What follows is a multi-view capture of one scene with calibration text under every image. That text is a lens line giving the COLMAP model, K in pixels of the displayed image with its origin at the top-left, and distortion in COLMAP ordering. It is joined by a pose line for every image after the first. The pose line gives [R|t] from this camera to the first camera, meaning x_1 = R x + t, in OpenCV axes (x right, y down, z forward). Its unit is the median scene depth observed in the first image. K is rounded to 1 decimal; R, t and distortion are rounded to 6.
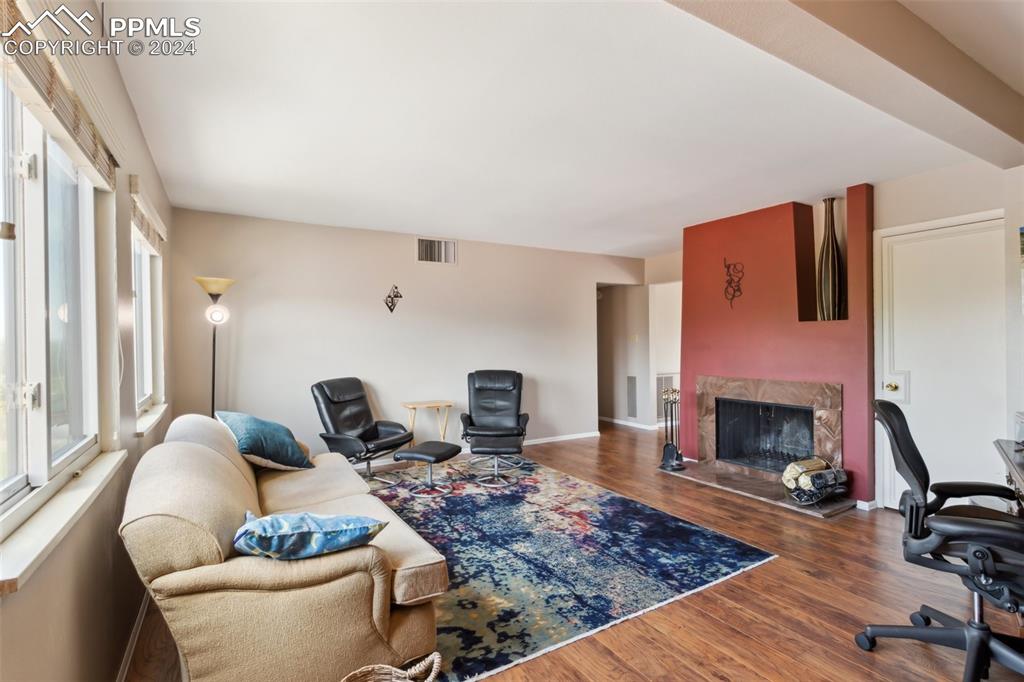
lens RADIAL K [[485.7, 0, 500.2], [0, 485.7, 342.7], [0, 0, 1]] dist [-0.000037, 0.000275]
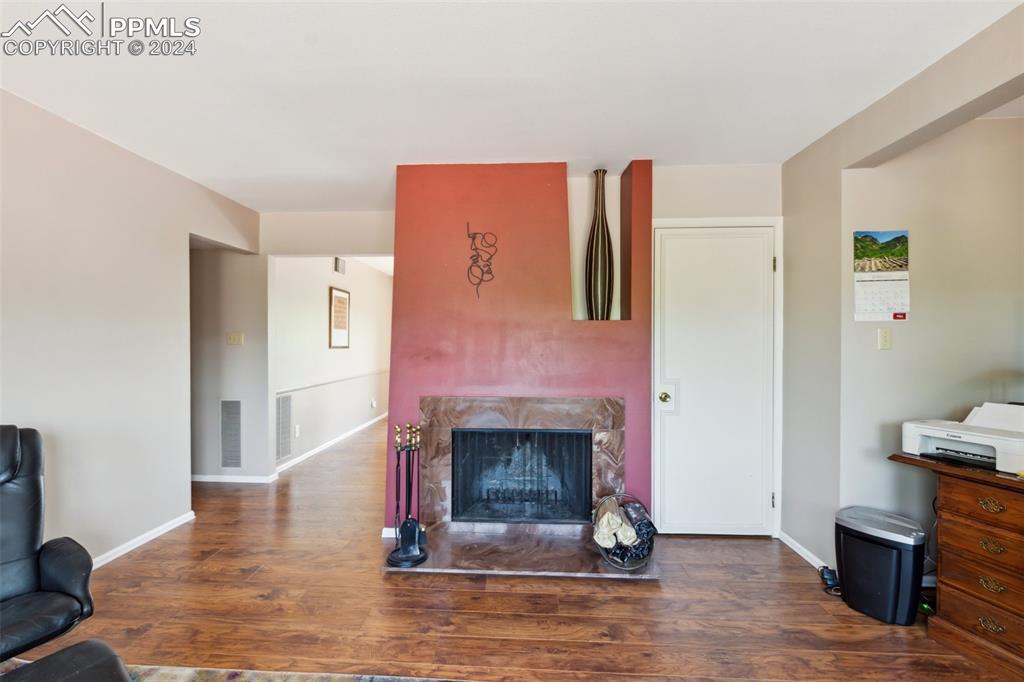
lens RADIAL K [[485.7, 0, 500.2], [0, 485.7, 342.7], [0, 0, 1]] dist [-0.000037, 0.000275]
pose [[0.550689, 0.004421, 0.834699, -0.081853], [-0.004459, 0.999987, -0.002355, -0.004856], [-0.834699, -0.002425, 0.550702, 0.592128]]
